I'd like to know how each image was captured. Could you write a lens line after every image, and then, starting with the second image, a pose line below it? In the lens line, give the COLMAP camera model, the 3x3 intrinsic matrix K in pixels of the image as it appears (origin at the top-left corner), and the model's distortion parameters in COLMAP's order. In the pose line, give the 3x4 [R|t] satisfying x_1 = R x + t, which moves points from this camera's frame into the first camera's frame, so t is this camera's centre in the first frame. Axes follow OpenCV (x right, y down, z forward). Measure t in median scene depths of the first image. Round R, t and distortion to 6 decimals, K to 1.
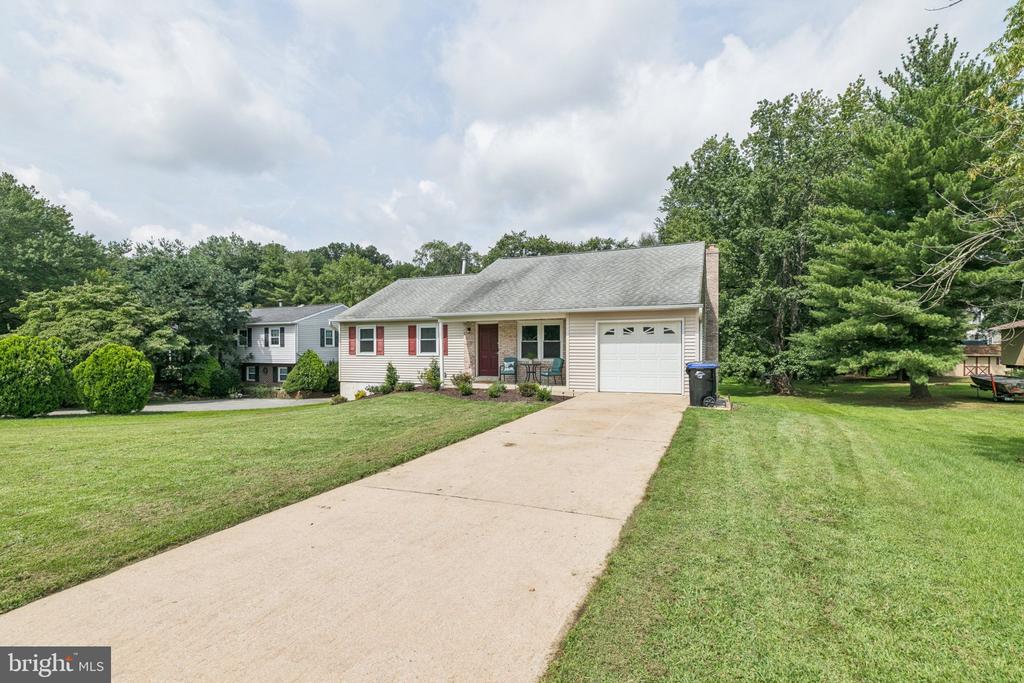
lens RADIAL K [[463.1, 0, 514.0], [0, 463.1, 348.6], [0, 0, 1]] dist [0.001757, -0.000068]
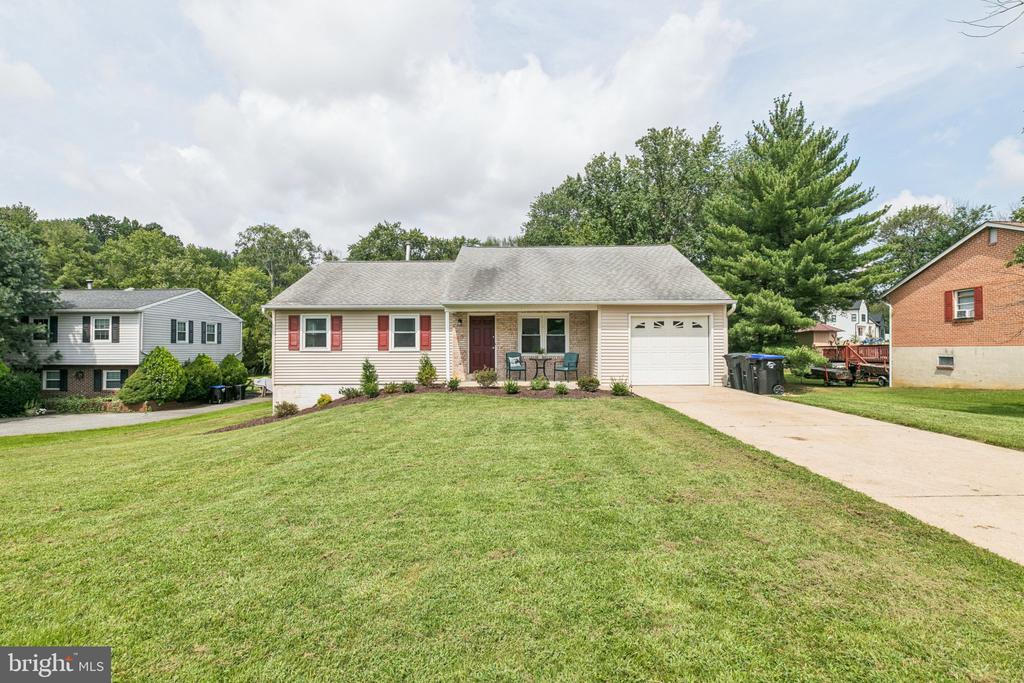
lens RADIAL K [[462.9, 0, 511.5], [0, 462.9, 339.2], [0, 0, 1]] dist [0.001515, 0.000137]
pose [[0.928811, 0.008153, 0.370464, -0.264712], [-0.000015, 0.999759, -0.021964, 0.009962], [-0.370554, 0.020395, 0.928587, 0.108639]]
